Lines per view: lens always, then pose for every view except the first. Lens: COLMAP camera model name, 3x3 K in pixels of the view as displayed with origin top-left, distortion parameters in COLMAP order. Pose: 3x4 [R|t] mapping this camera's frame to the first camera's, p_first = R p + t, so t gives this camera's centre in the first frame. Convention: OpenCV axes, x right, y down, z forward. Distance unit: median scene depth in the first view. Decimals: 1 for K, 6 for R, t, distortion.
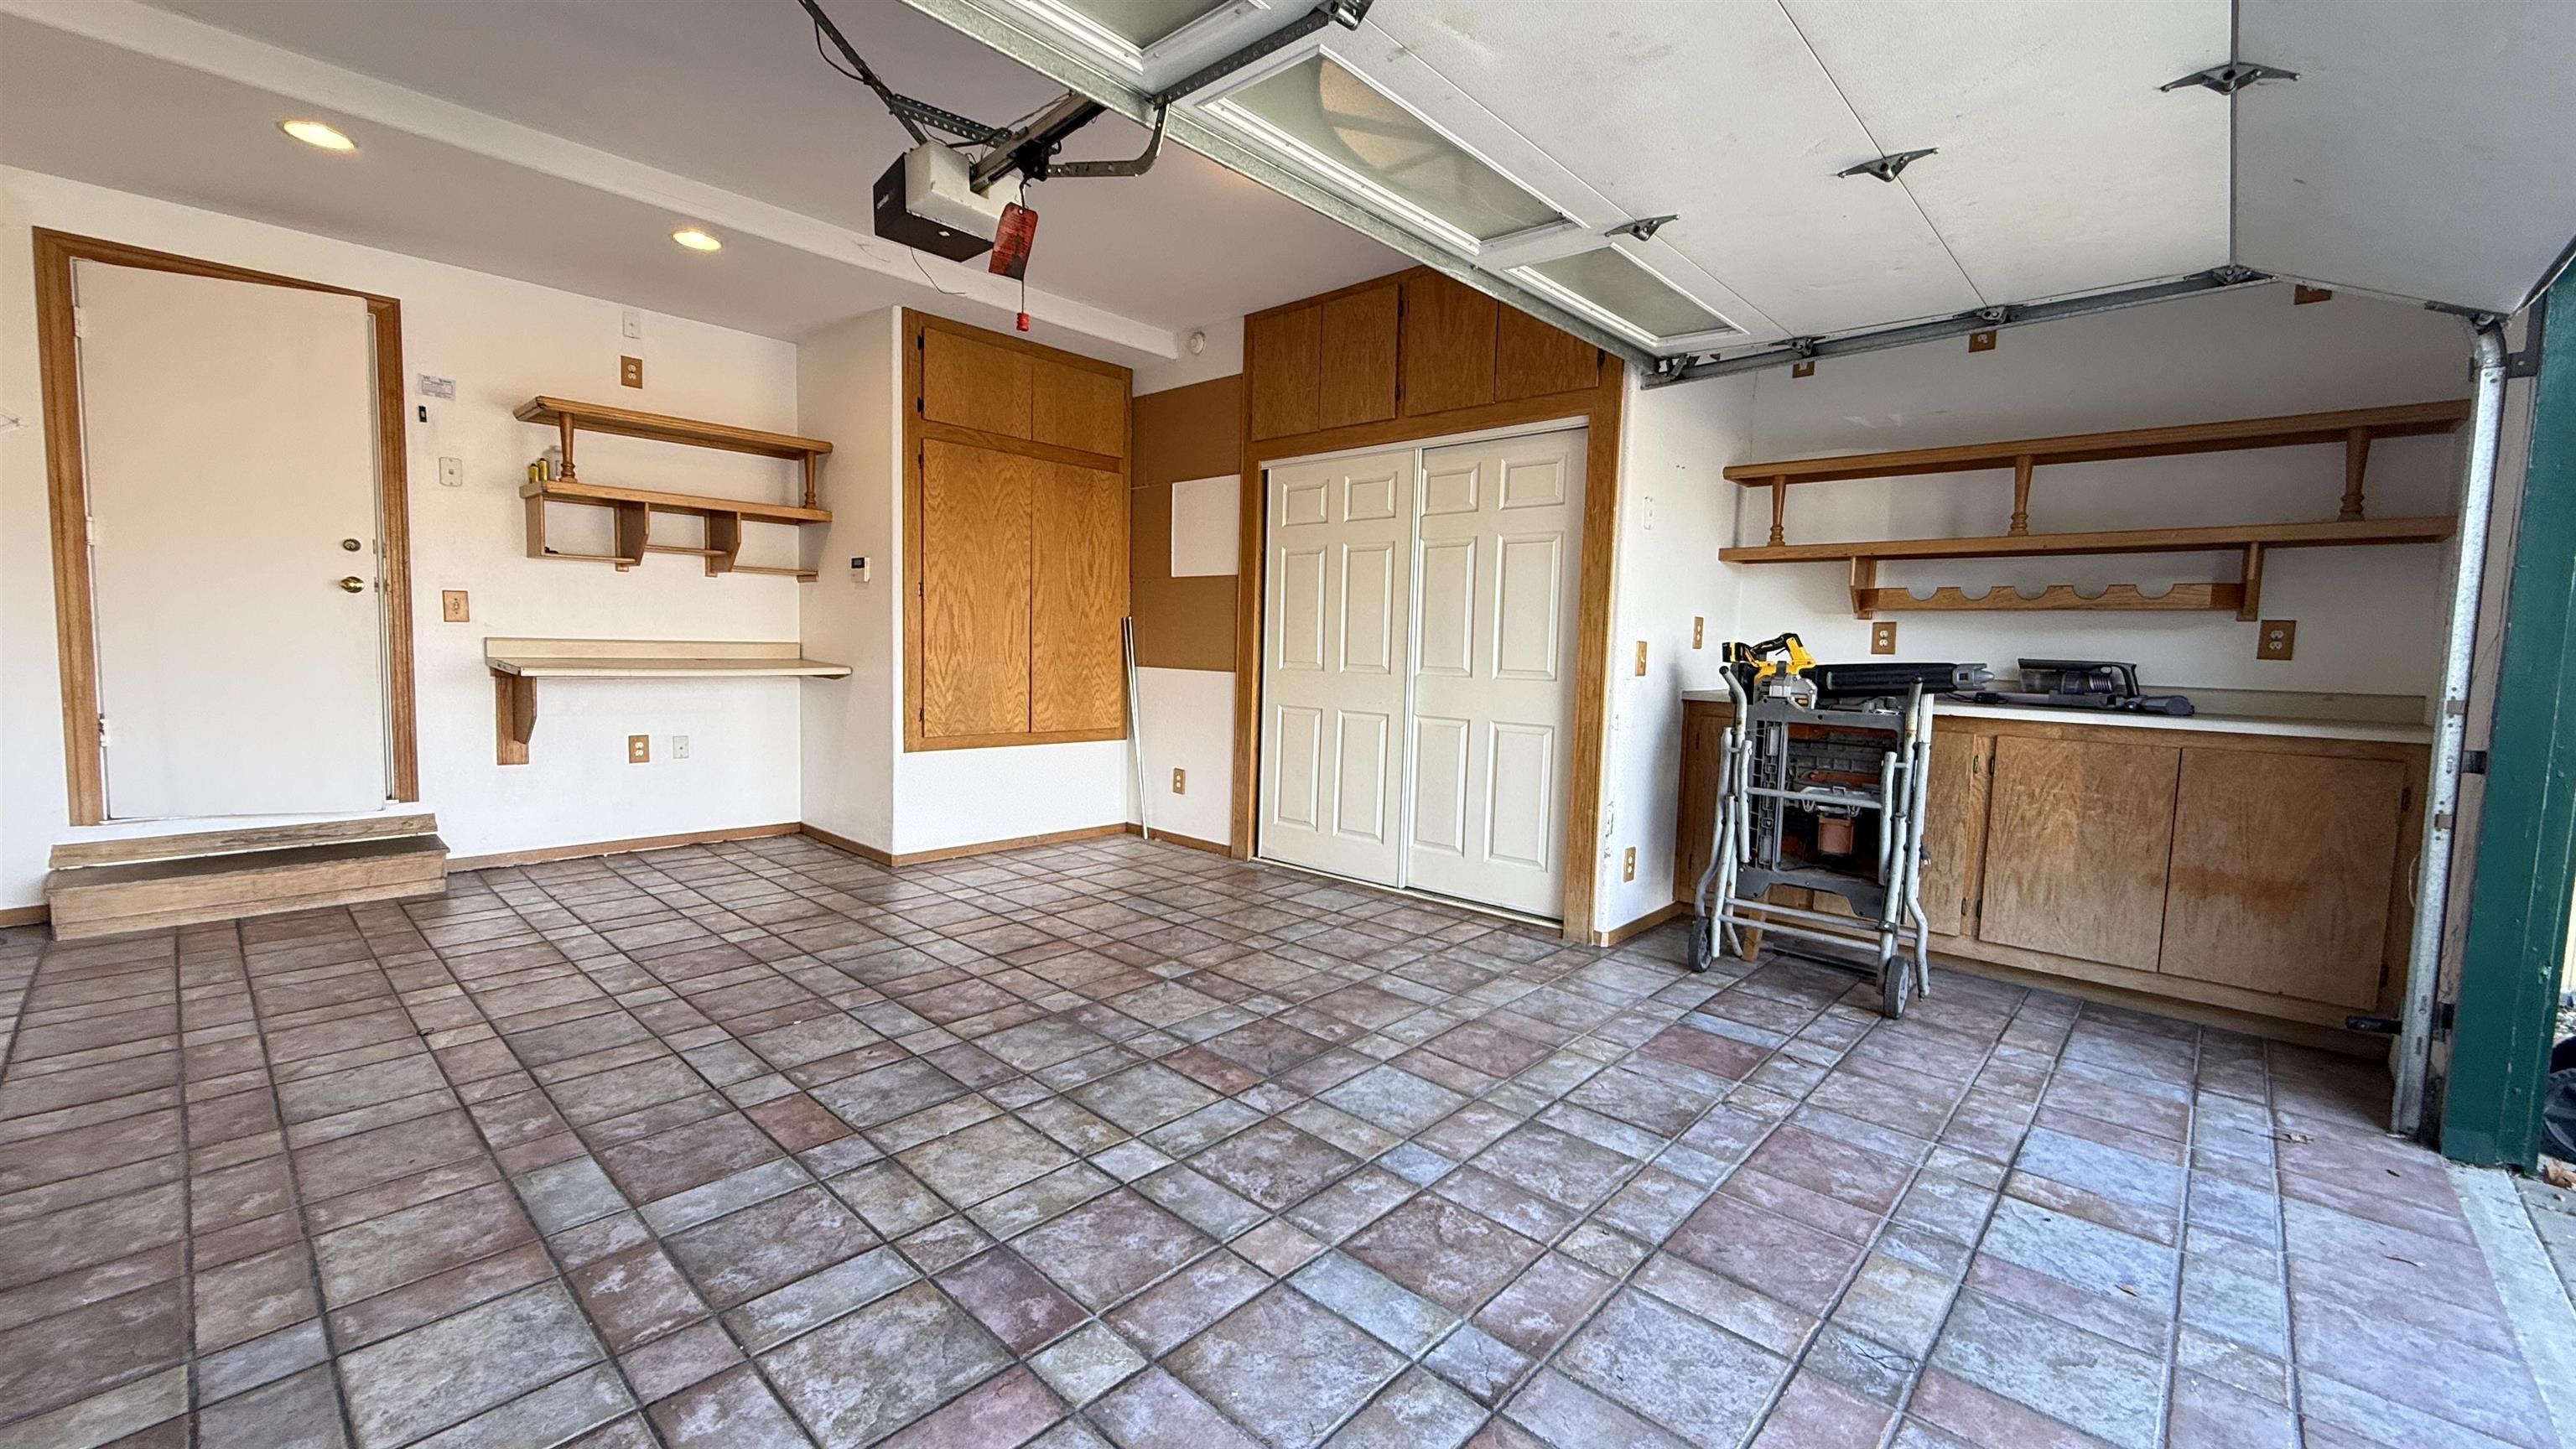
lens RADIAL K [[1026.8, 0, 1283.7], [0, 1026.8, 725.9], [0, 0, 1]] dist [0.002447, -0.000685]
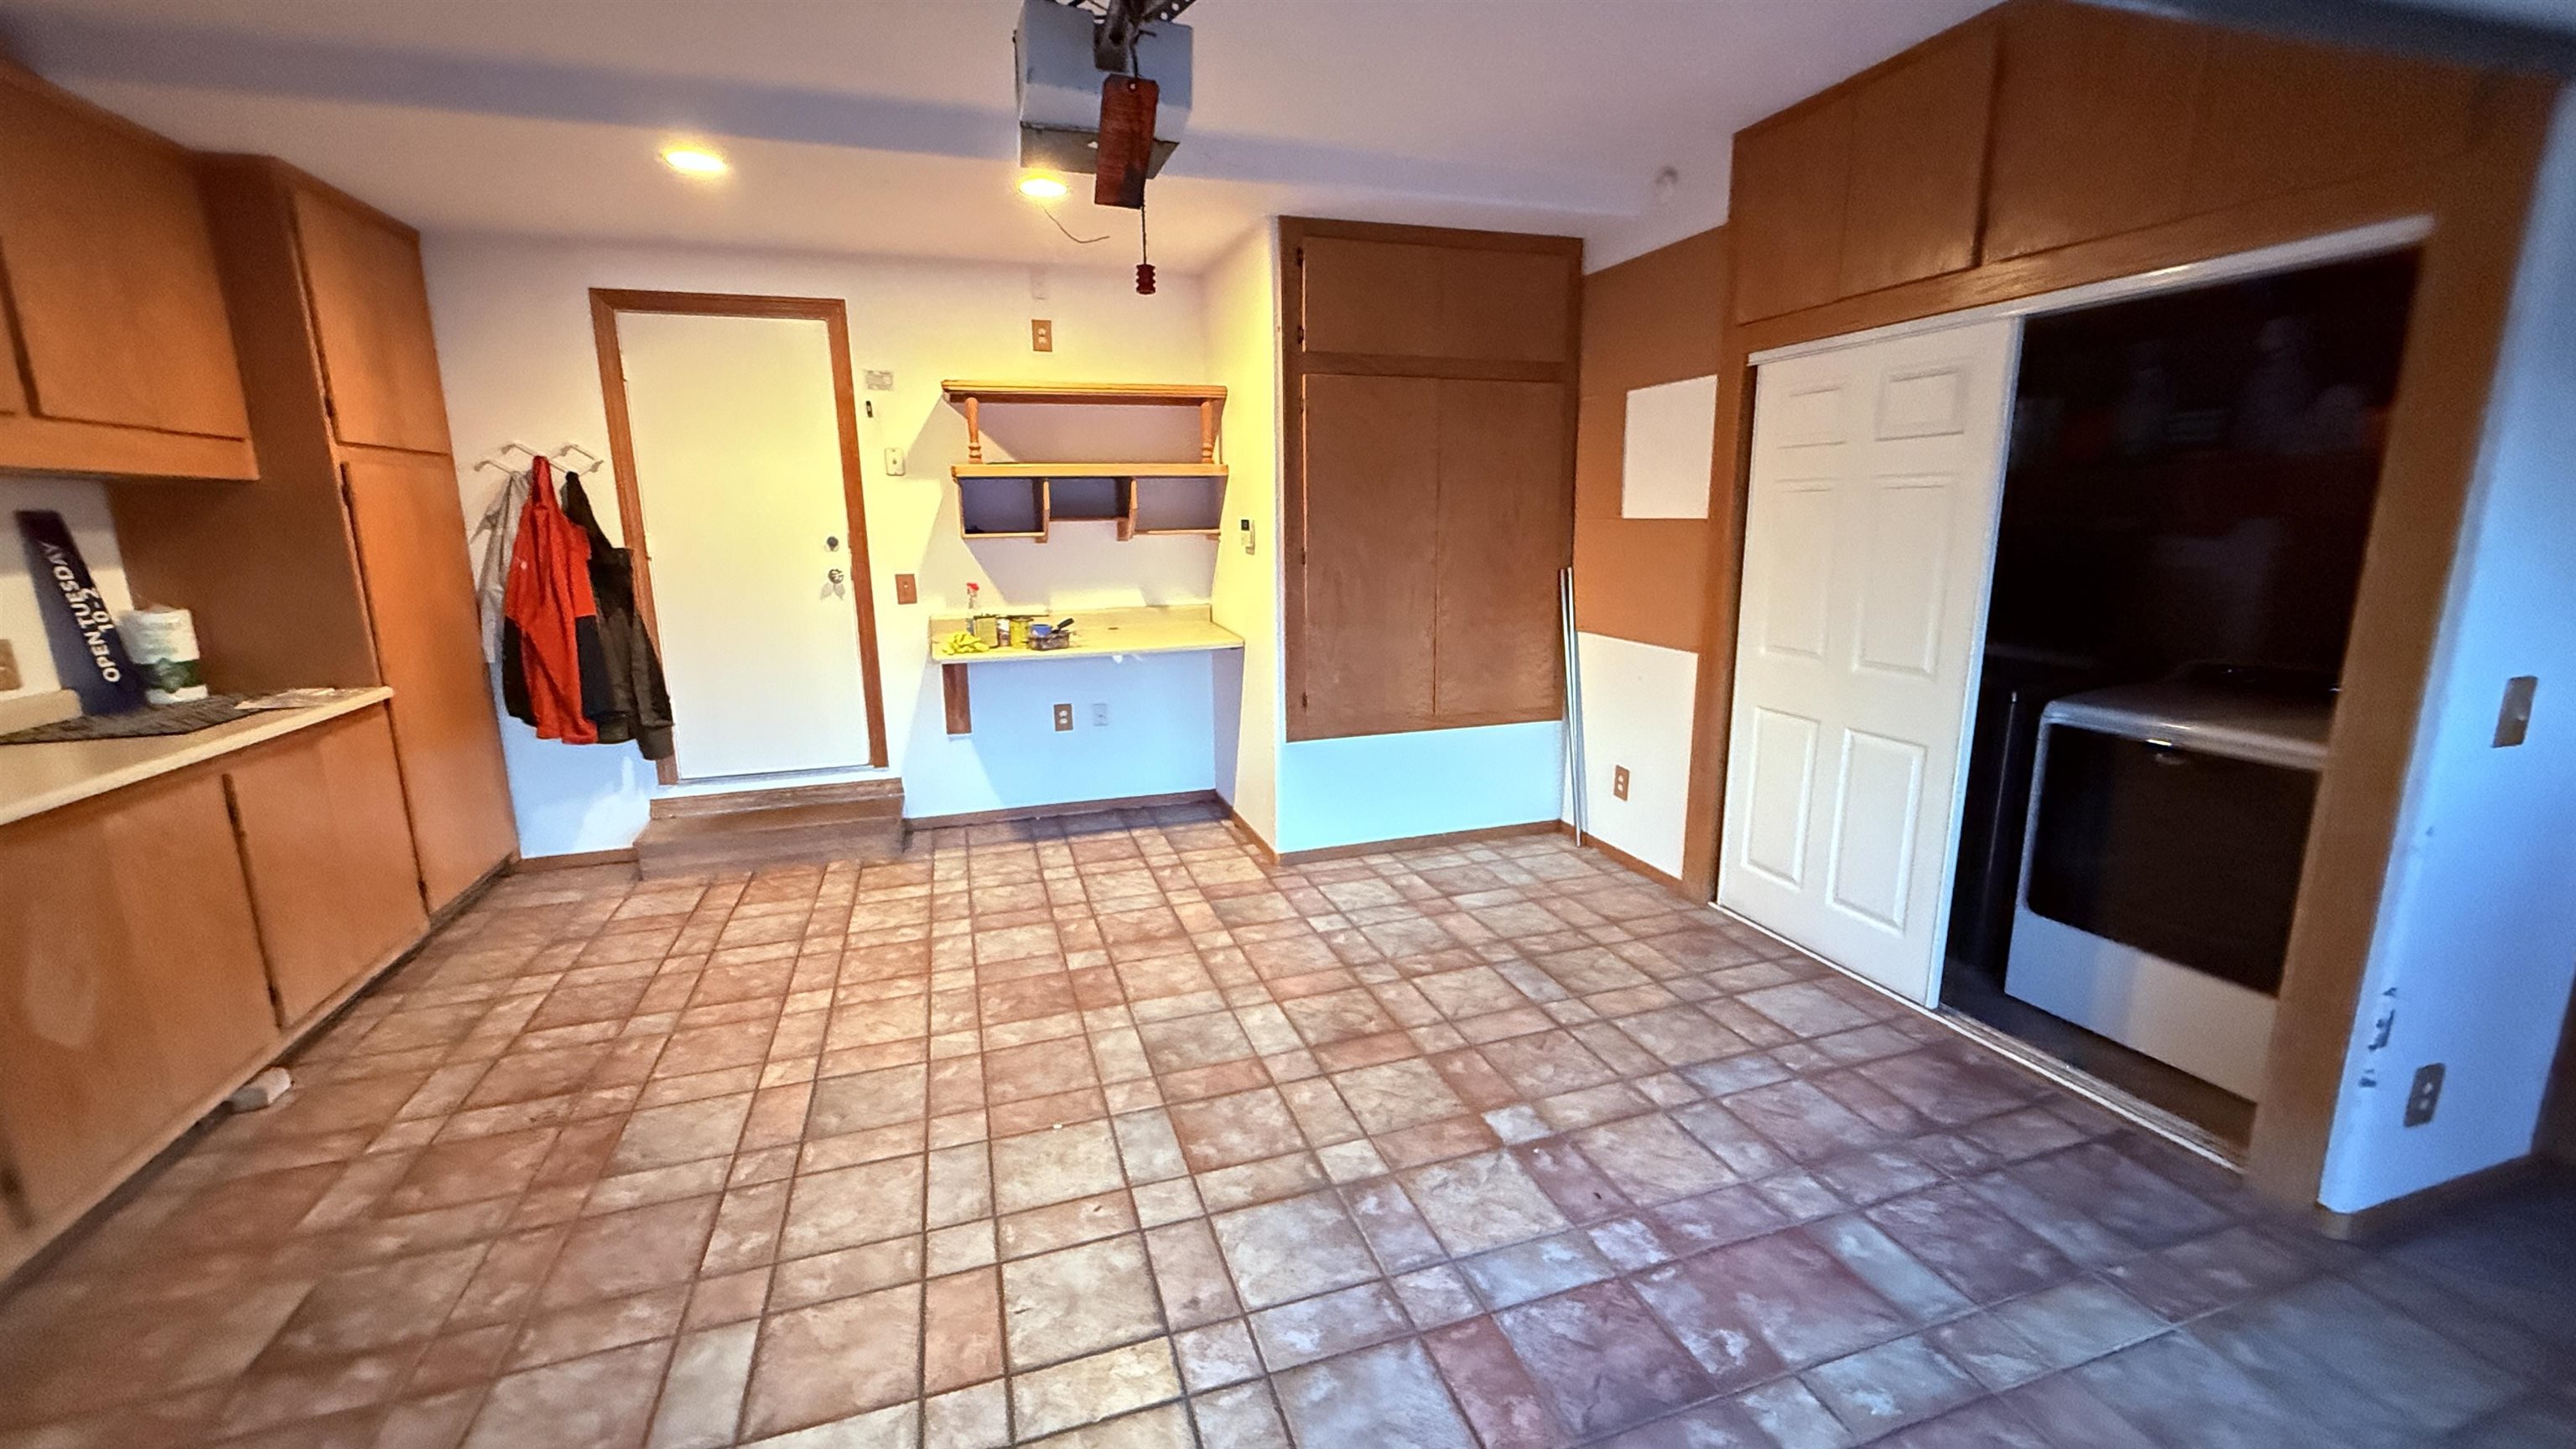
lens RADIAL K [[1026.8, 0, 1284.2], [0, 1026.8, 721.0], [0, 0, 1]] dist [0.002447, -0.000685]
pose [[0.869517, 0.061321, -0.490082, 0.079822], [-0.001828, 0.992655, 0.120963, -0.125313], [0.493900, -0.104283, 0.863243, 0.293339]]
